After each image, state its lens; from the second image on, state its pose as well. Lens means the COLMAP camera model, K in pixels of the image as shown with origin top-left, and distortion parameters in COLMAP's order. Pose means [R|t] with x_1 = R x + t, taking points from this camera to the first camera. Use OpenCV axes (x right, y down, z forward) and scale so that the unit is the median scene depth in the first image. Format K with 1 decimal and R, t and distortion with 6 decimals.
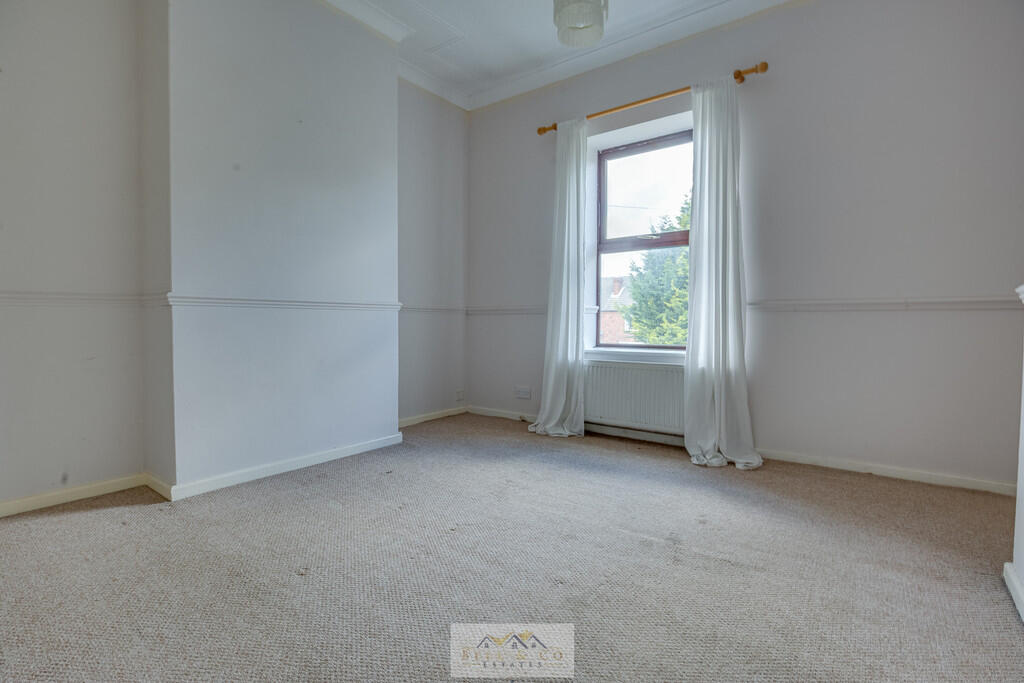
lens RADIAL K [[480.0, 0, 530.1], [0, 480.0, 336.2], [0, 0, 1]] dist [-0.027064, 0.000041]
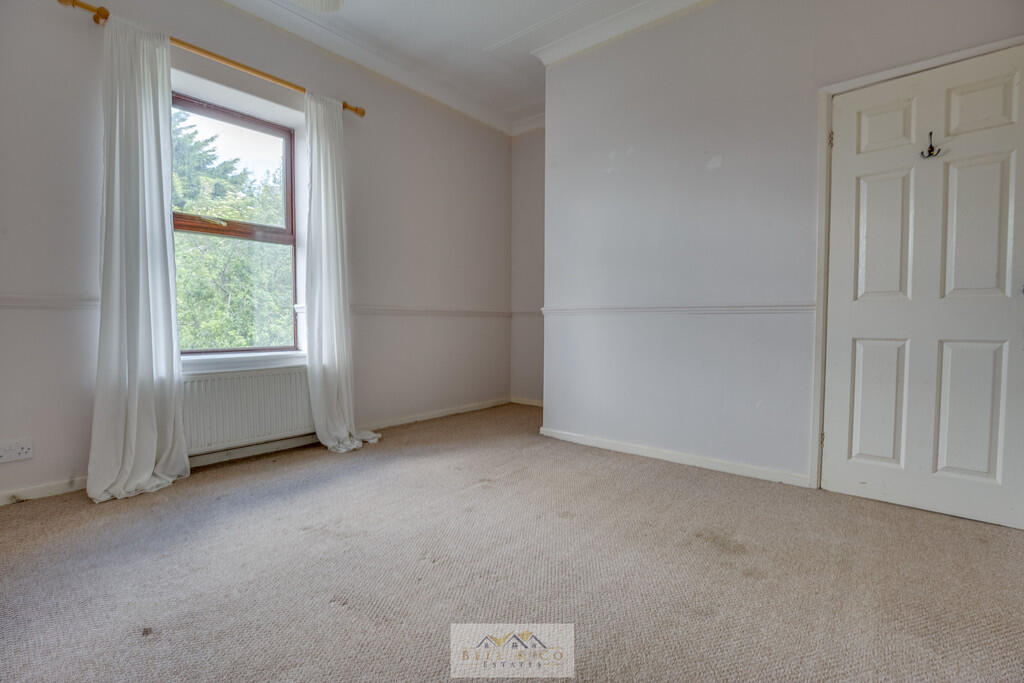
lens RADIAL K [[462.6, 0, 512.0], [0, 462.6, 341.5], [0, 0, 1]] dist [-0.023710, -0.000047]
pose [[0.045184, -0.044659, 0.997980, -0.641714], [0.022503, 0.998792, 0.043676, -0.021988], [-0.998725, 0.020484, 0.046135, 0.527973]]
